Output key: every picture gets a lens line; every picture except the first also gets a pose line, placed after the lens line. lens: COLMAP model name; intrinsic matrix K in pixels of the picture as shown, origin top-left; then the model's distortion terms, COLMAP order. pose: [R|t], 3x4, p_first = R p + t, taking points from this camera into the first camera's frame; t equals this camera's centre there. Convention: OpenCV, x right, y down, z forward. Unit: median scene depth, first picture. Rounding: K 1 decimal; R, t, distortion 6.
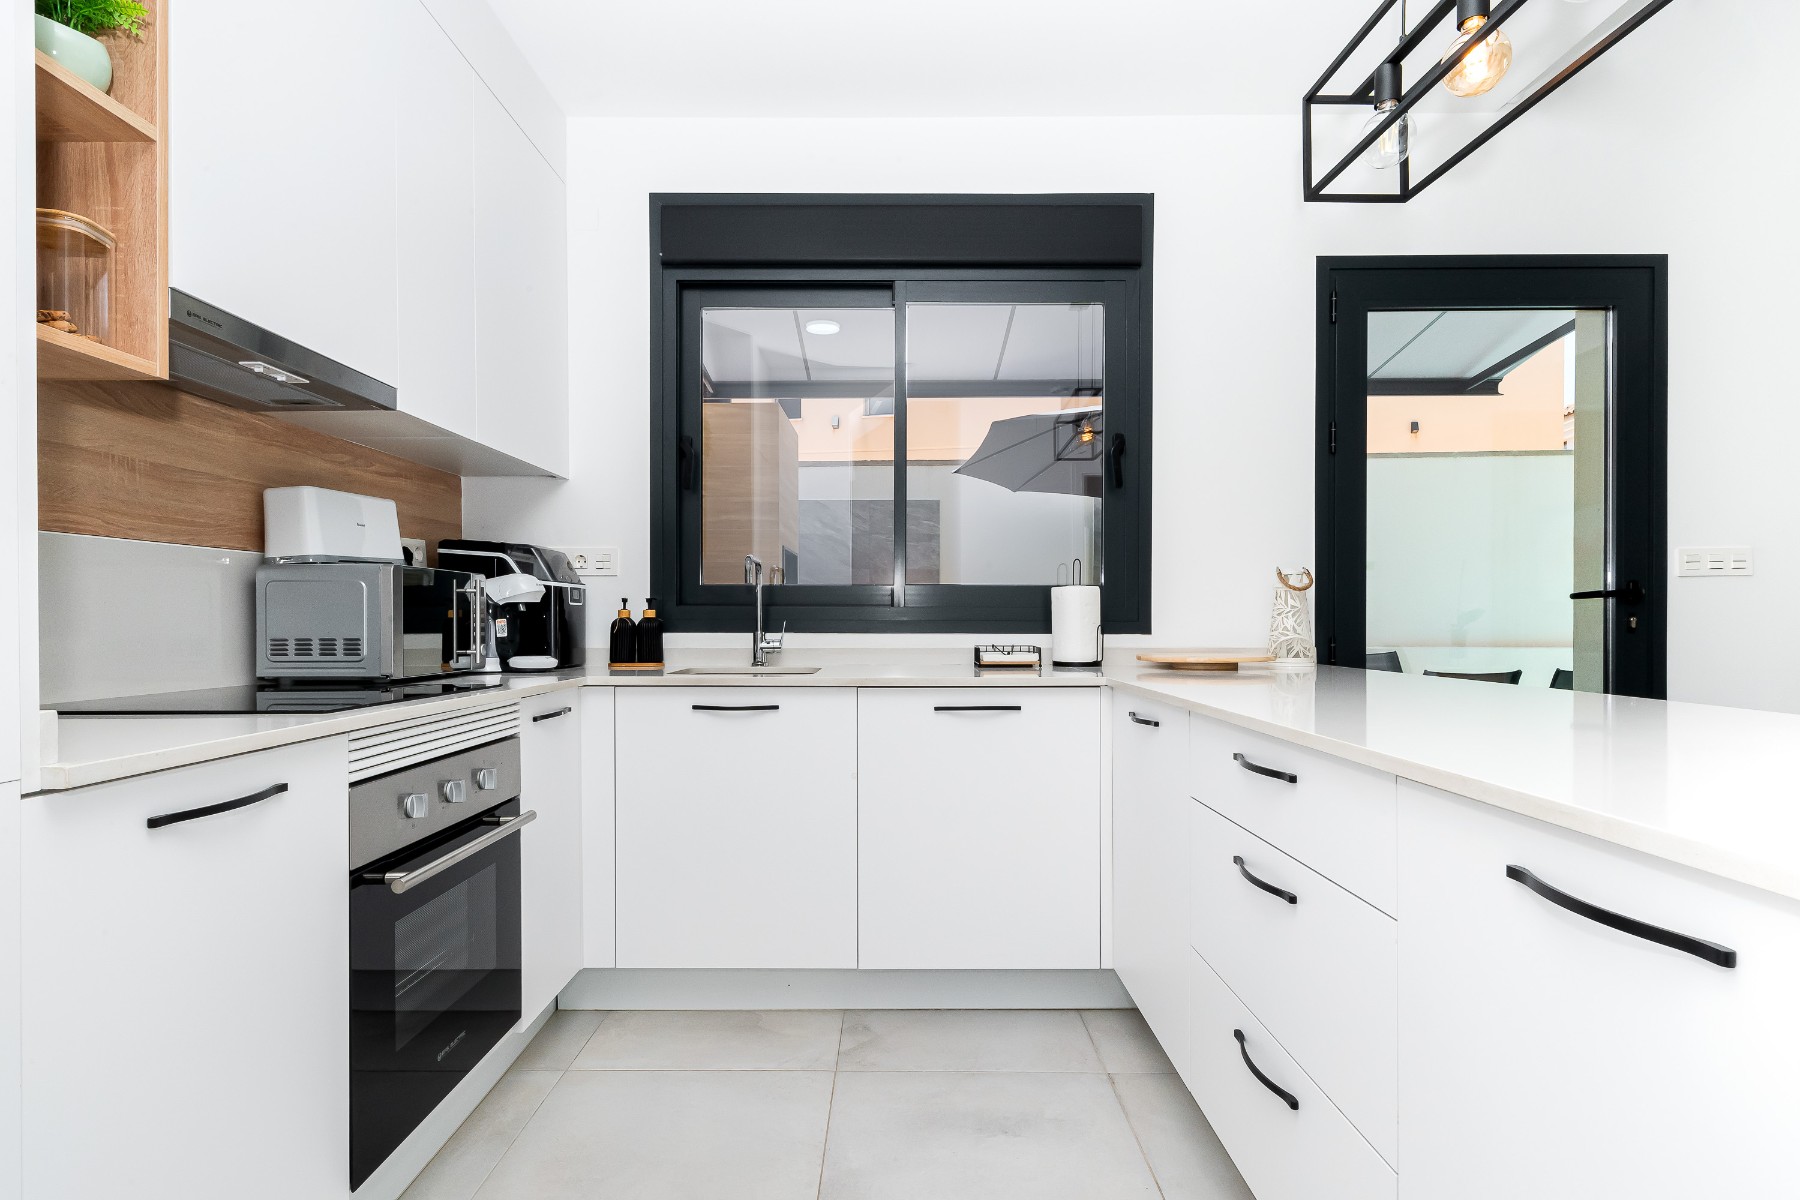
lens RADIAL K [[933.0, 0, 902.3], [0, 933.0, 626.1], [0, 0, 1]] dist [0.016475, -0.000146]
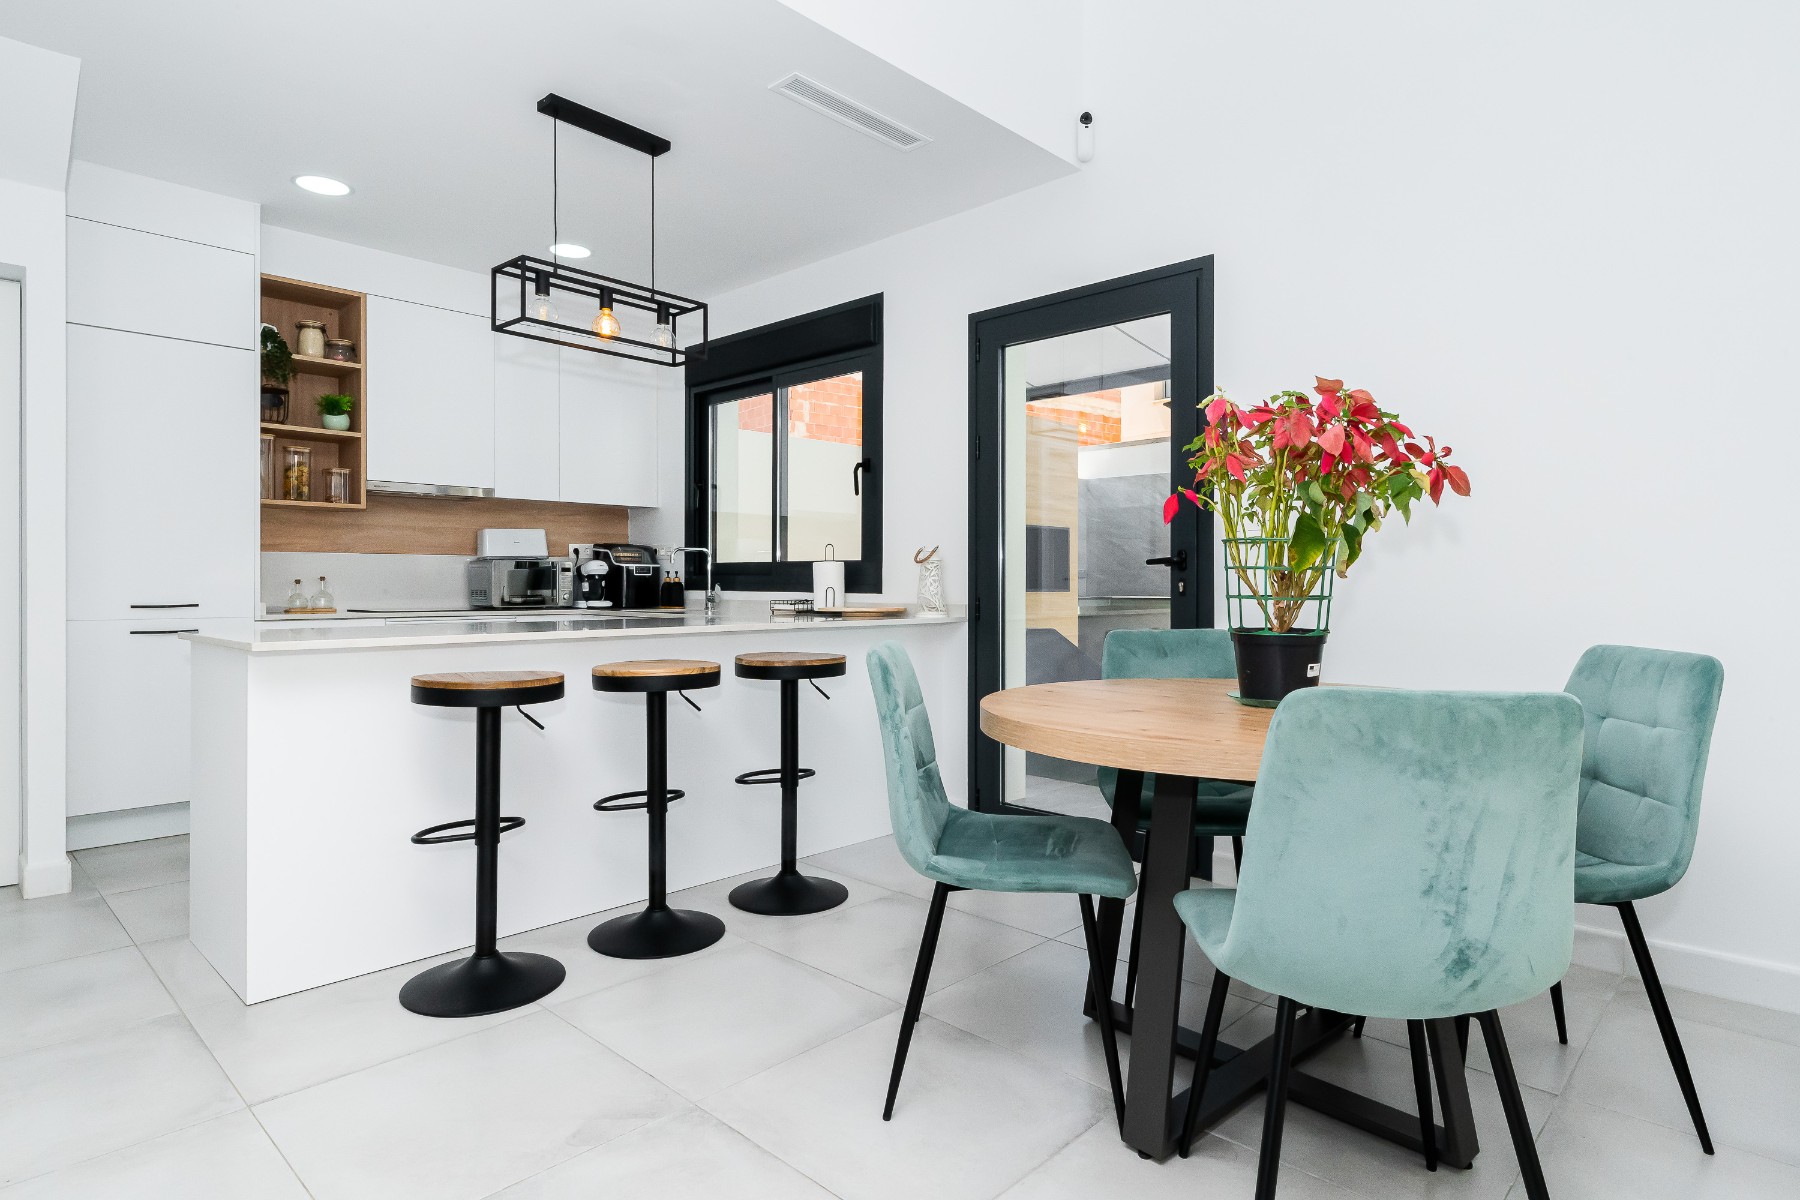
lens RADIAL K [[970.9, 0, 894.9], [0, 970.9, 585.9], [0, 0, 1]] dist [0.003949, -0.001151]
pose [[0.720613, 0.004535, -0.693322, 1.350124], [-0.007920, 0.999967, -0.001691, -0.001324], [0.693292, 0.006710, 0.720626, -0.075097]]
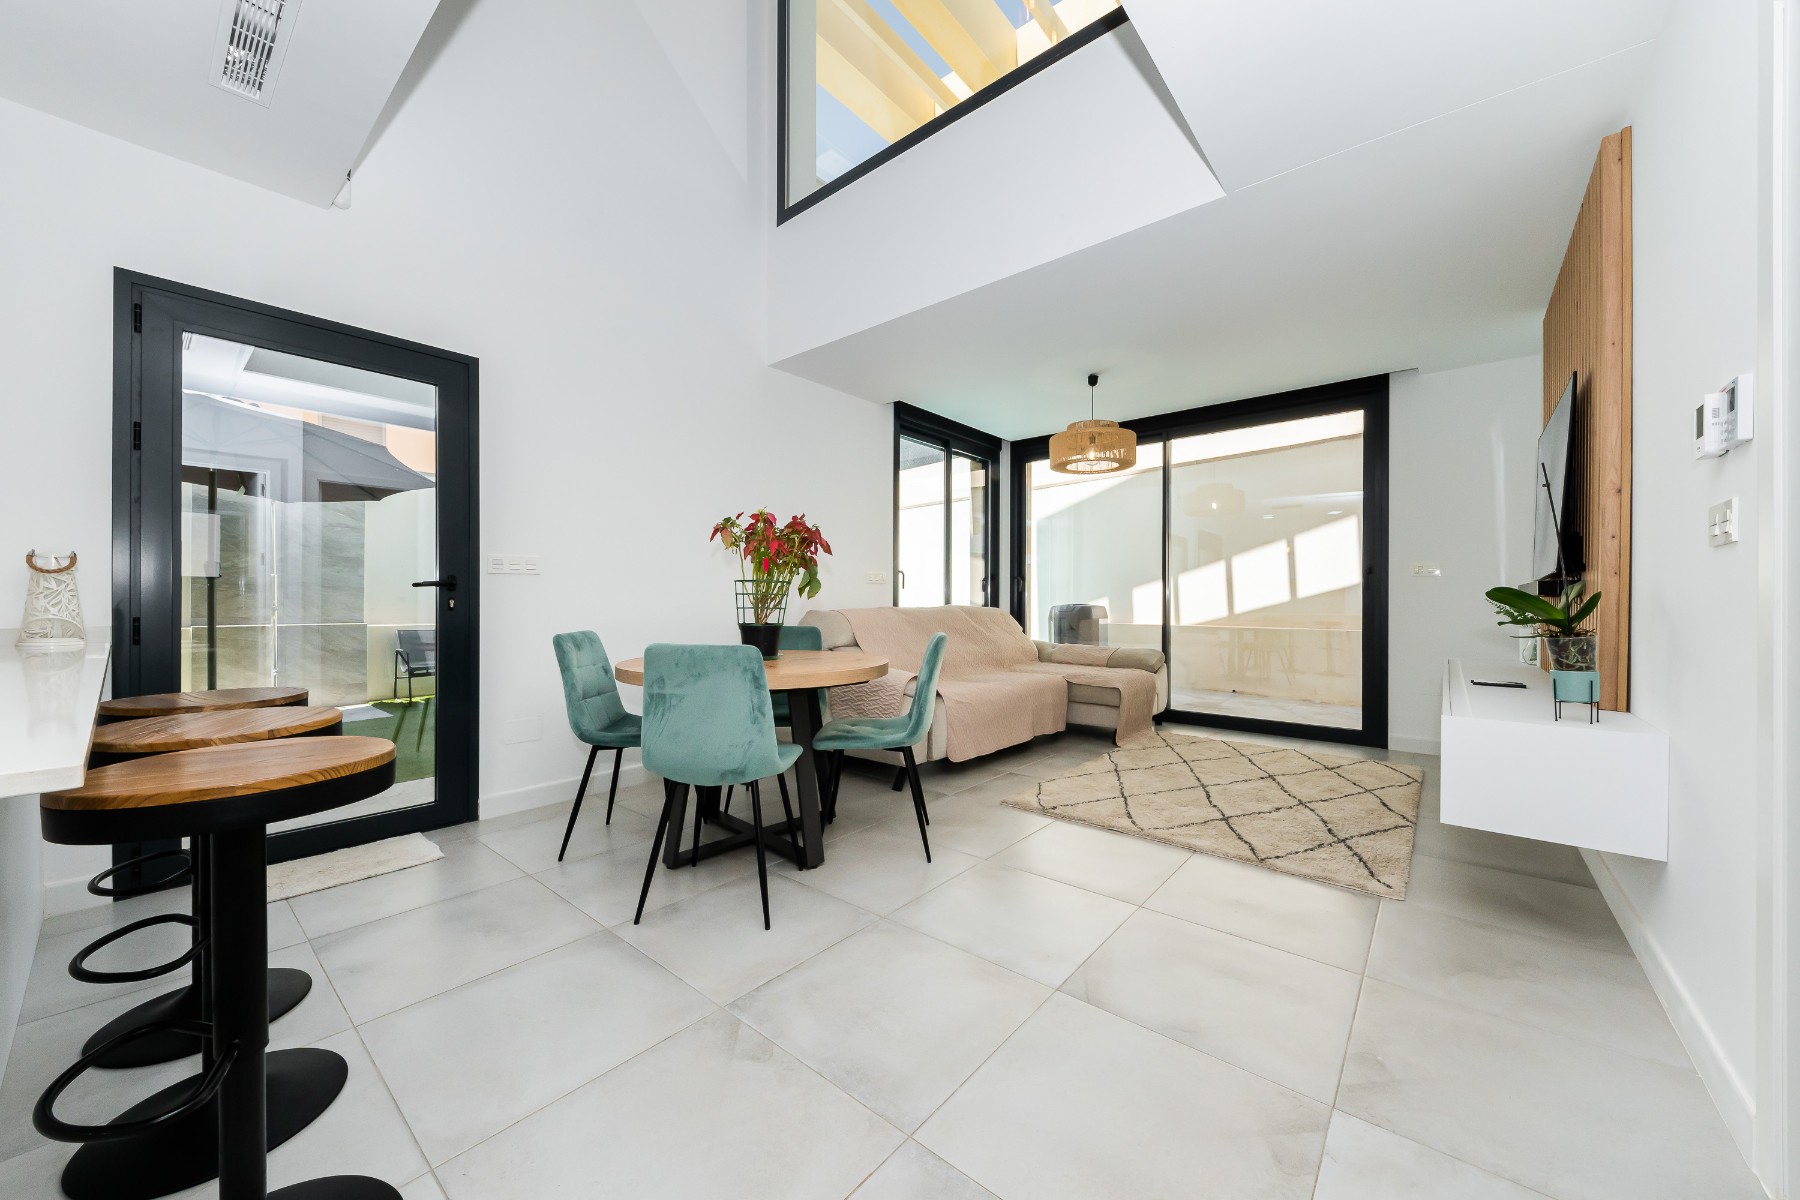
lens RADIAL K [[647.7, 0, 900.0], [0, 647.7, 600.0], [0, 0, 1]] dist [-0.000232, -0.000059]
pose [[0.650278, 0.003368, 0.759689, 0.470912], [0.003513, 0.999966, -0.007441, 0.000834], [-0.759688, 0.007508, 0.650244, -0.176556]]
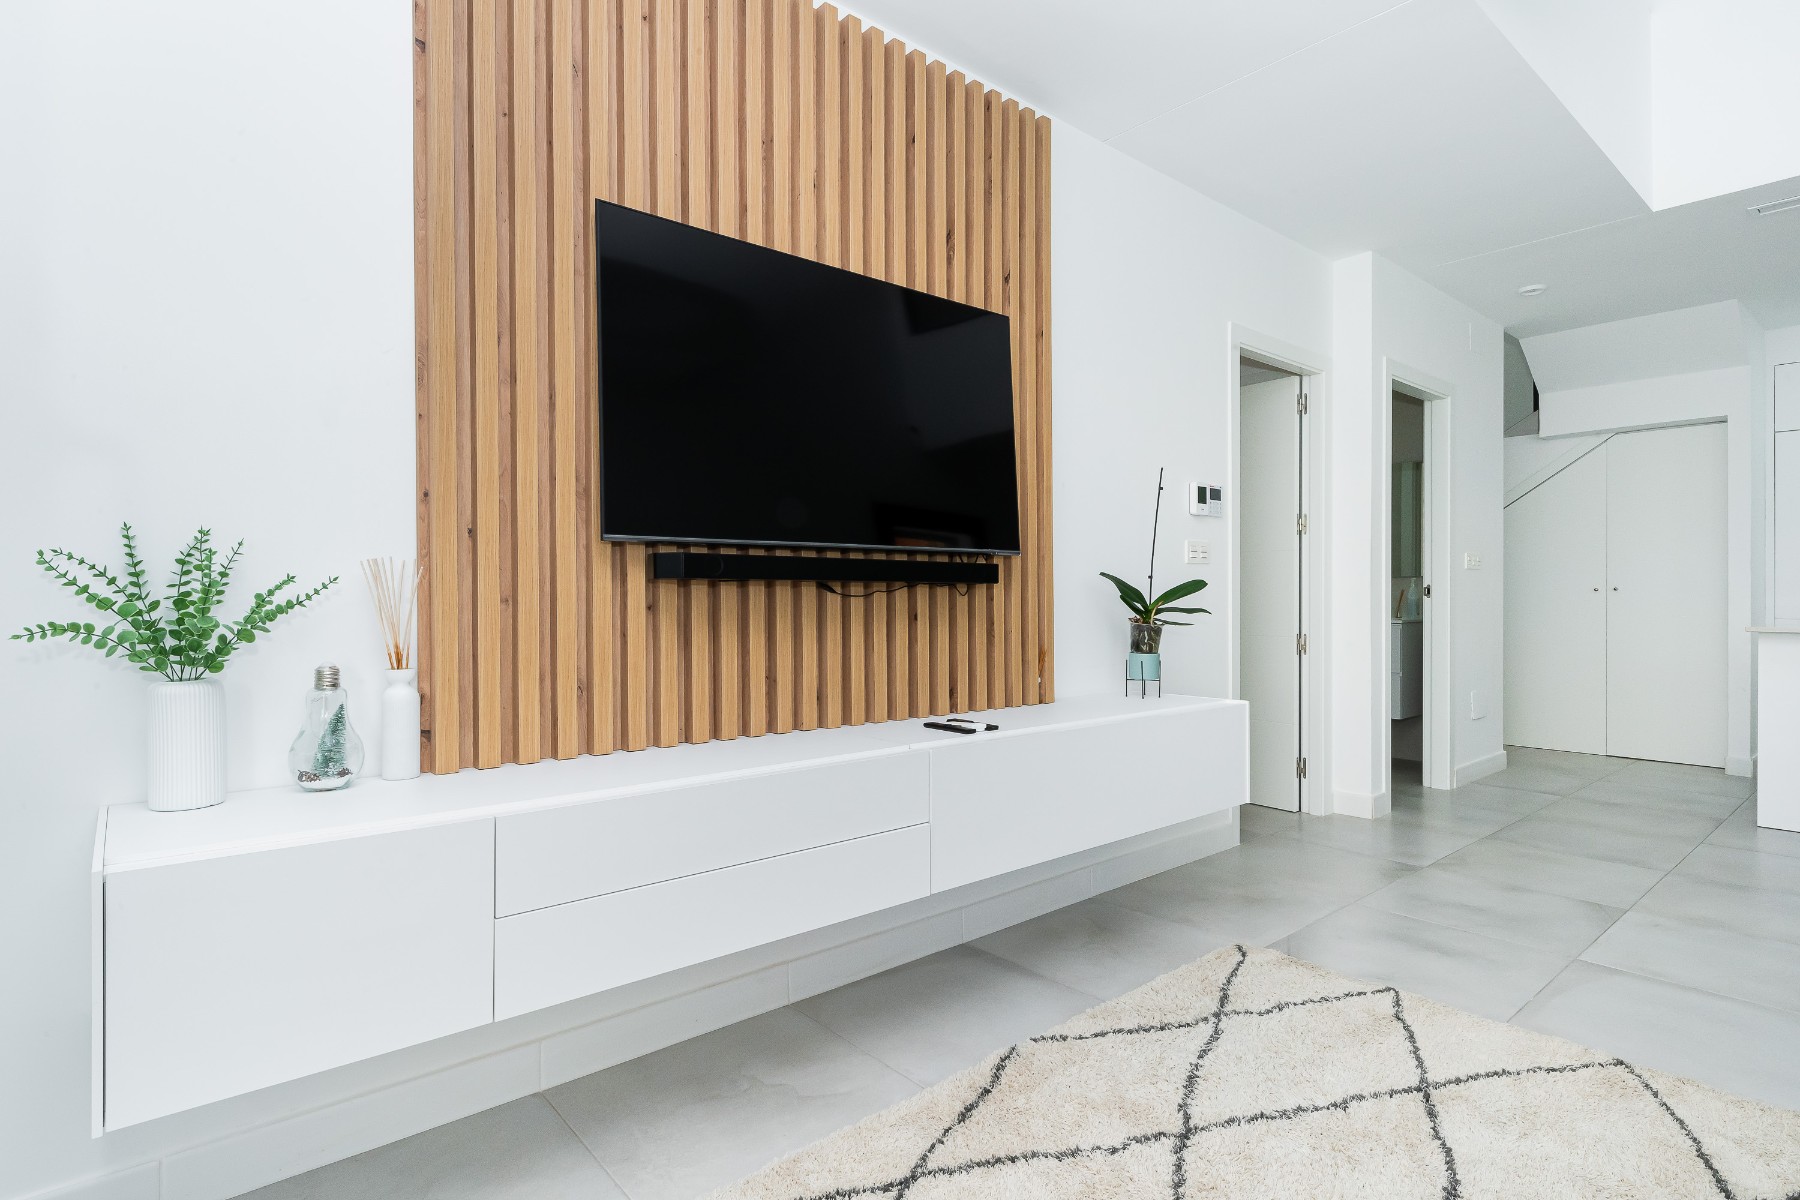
lens RADIAL K [[903.5, 0, 900.0], [0, 903.5, 600.0], [0, 0, 1]] dist [0.000909, -0.000903]
pose [[-0.765099, 0.004294, -0.643898, 2.286317], [-0.004981, 0.999908, 0.012587, -0.002417], [0.643893, 0.012838, -0.765008, 0.343361]]
